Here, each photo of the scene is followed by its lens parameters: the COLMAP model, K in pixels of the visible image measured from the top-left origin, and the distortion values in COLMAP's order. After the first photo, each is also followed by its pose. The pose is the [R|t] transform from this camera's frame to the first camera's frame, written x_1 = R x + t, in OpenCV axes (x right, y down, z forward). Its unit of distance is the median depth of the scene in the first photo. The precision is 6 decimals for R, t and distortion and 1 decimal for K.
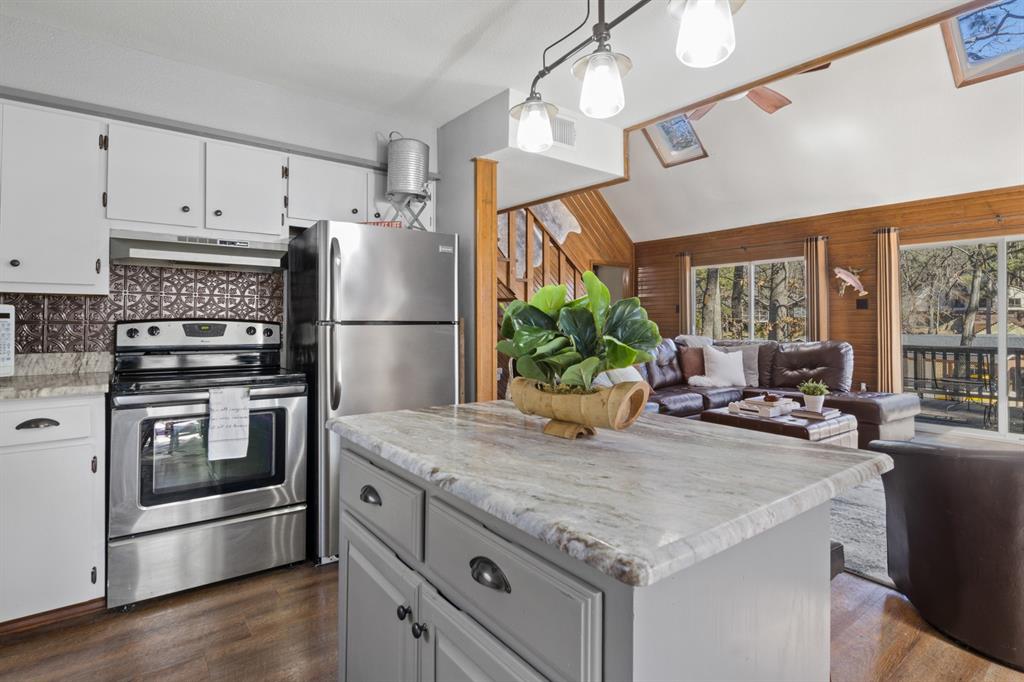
lens RADIAL K [[513.6, 0, 517.0], [0, 513.6, 325.1], [0, 0, 1]] dist [0.016295, -0.000202]
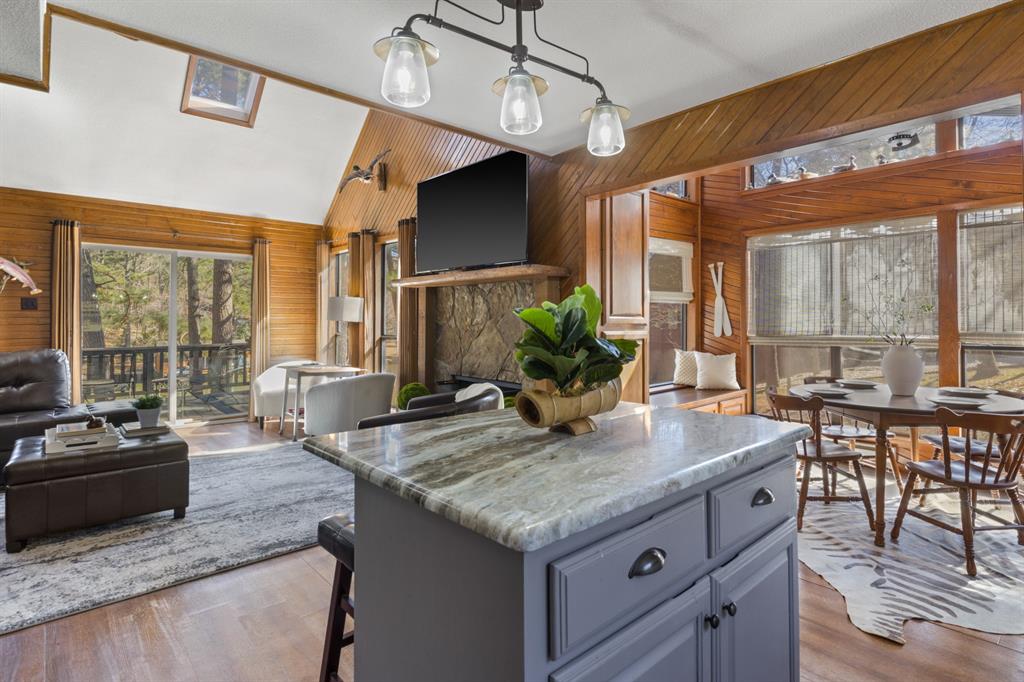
lens RADIAL K [[522.3, 0, 514.3], [0, 522.3, 315.0], [0, 0, 1]] dist [-0.002206, -0.000783]
pose [[-0.078463, 0.009878, 0.996868, -0.251175], [0.012654, 0.999880, -0.008912, -0.005519], [-0.996837, 0.011915, -0.078578, 0.305612]]
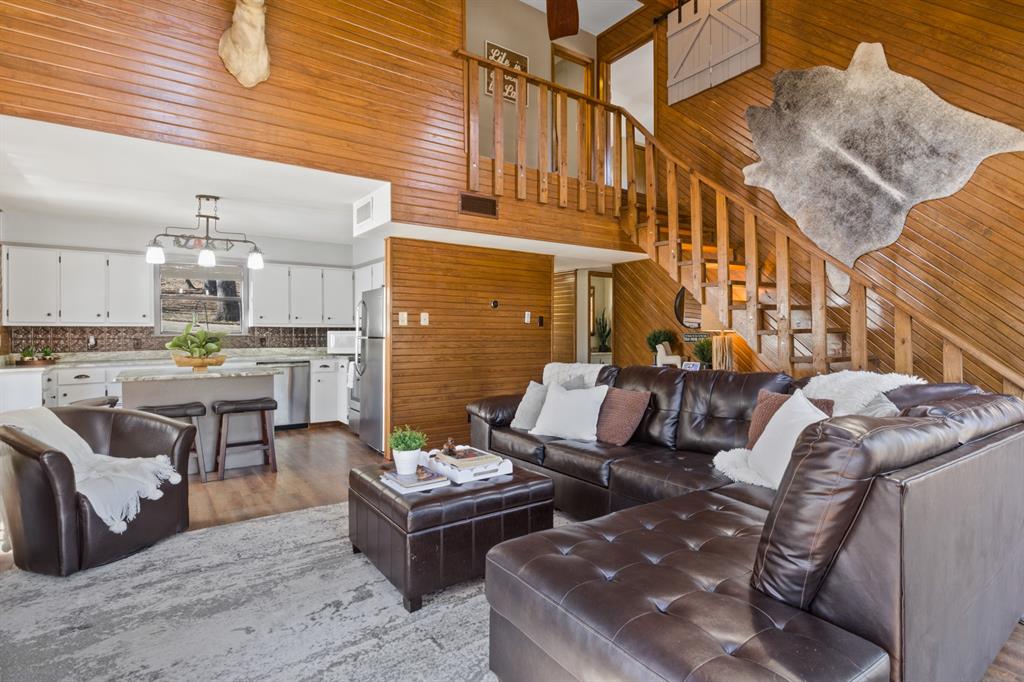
lens RADIAL K [[514.4, 0, 513.6], [0, 514.4, 333.5], [0, 0, 1]] dist [-0.004289, -0.001684]
pose [[-0.035832, 0.000129, -0.999358, 0.827287], [-0.012490, 0.999922, 0.000577, -0.013089], [0.999280, 0.012503, -0.035827, 0.786977]]
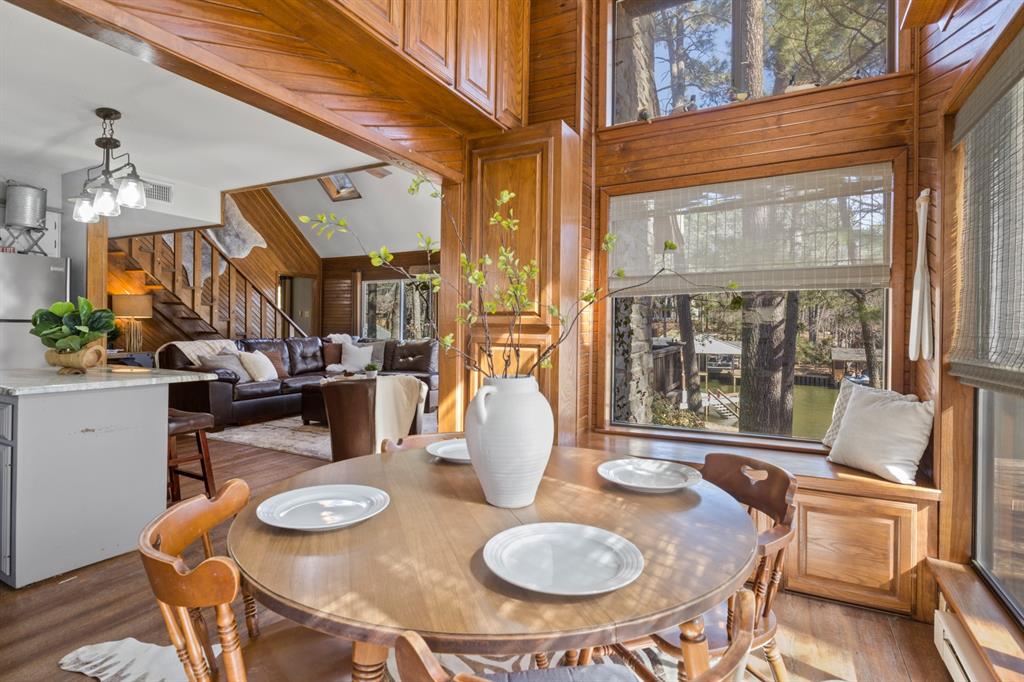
lens RADIAL K [[514.4, 0, 513.6], [0, 514.4, 333.5], [0, 0, 1]] dist [-0.004289, -0.001684]
pose [[0.912175, 0.001535, 0.409798, 0.220880], [-0.004621, 0.999968, 0.006541, 0.007193], [-0.409775, -0.007860, 0.912153, -0.408463]]
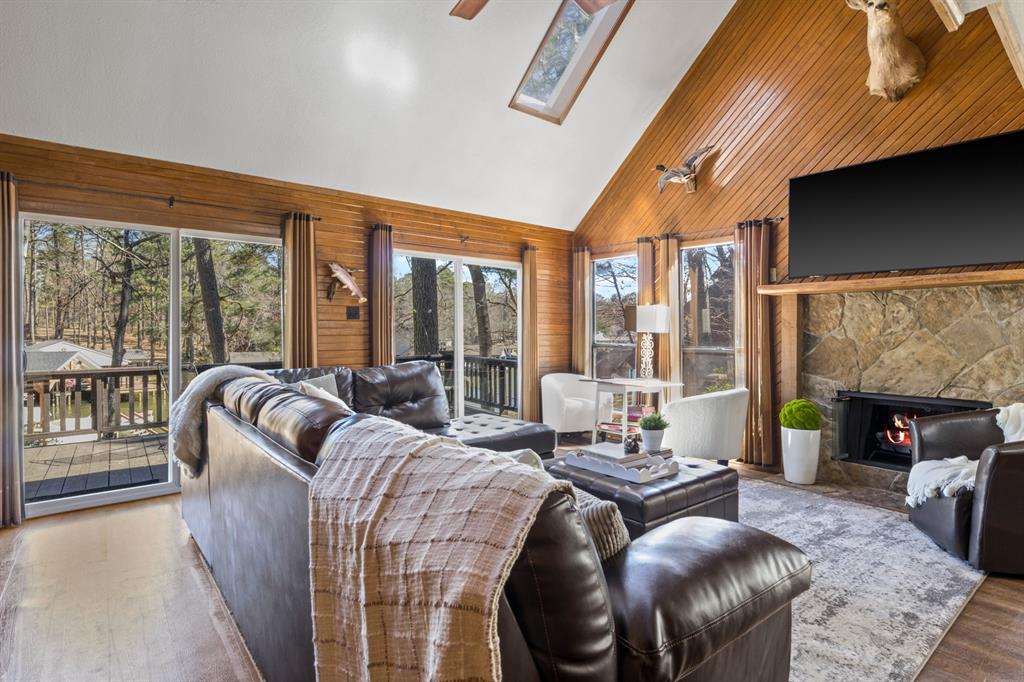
lens RADIAL K [[514.4, 0, 513.6], [0, 514.4, 333.5], [0, 0, 1]] dist [-0.004289, -0.001684]
pose [[-0.026089, -0.002358, 0.999657, -0.138949], [0.012394, 0.999920, 0.002682, -0.009282], [-0.999583, 0.012460, -0.026057, 0.830579]]
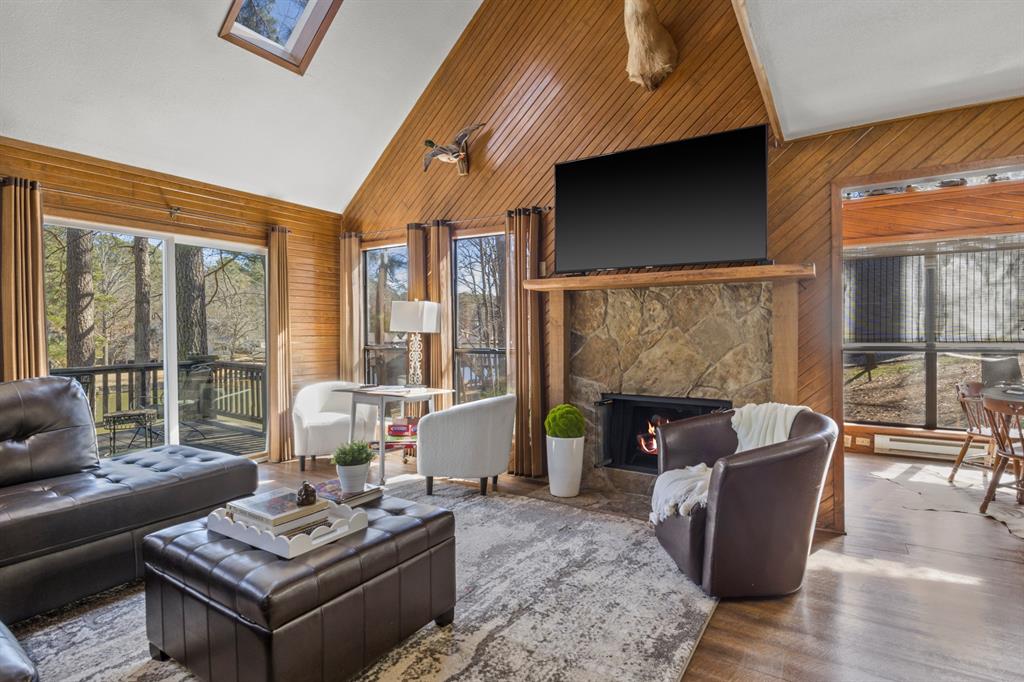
lens RADIAL K [[514.0, 0, 515.8], [0, 514.0, 339.3], [0, 0, 1]] dist [-0.004470, -0.000760]
pose [[-0.345283, -0.012300, 0.938418, -0.026331], [0.016932, 0.999670, 0.019333, -0.008000], [-0.938346, 0.022564, -0.344961, 0.693874]]
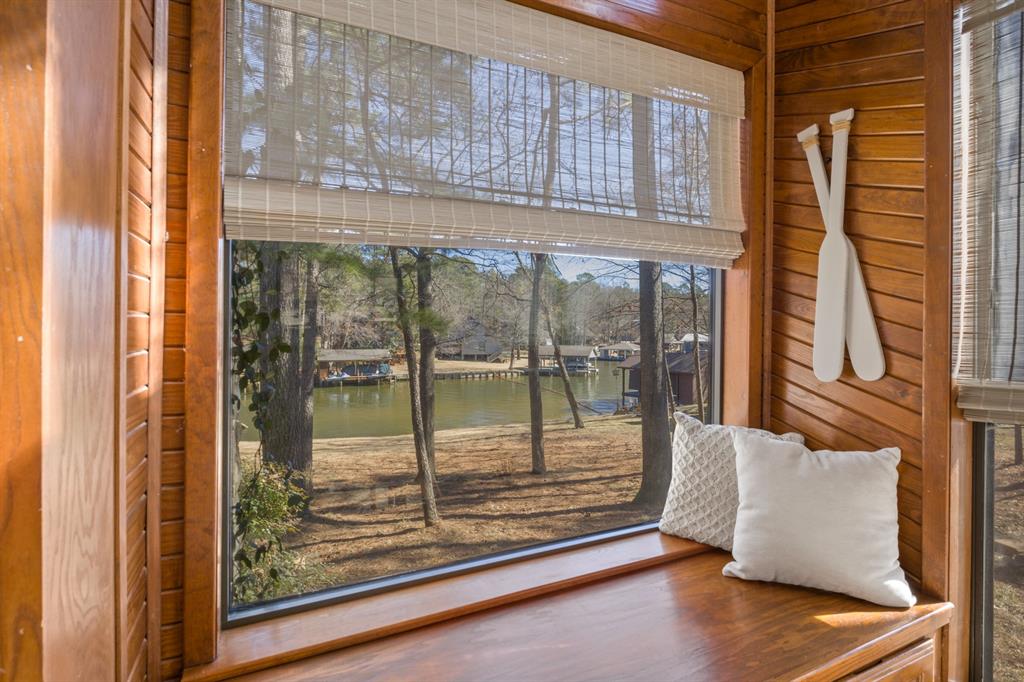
lens RADIAL K [[514.4, 0, 513.6], [0, 514.4, 333.5], [0, 0, 1]] dist [-0.004289, -0.001684]
pose [[0.209468, -0.002544, 0.977812, 0.406007], [0.006197, 0.999980, 0.001274, 0.004851], [-0.977796, 0.005793, 0.209479, -0.051044]]
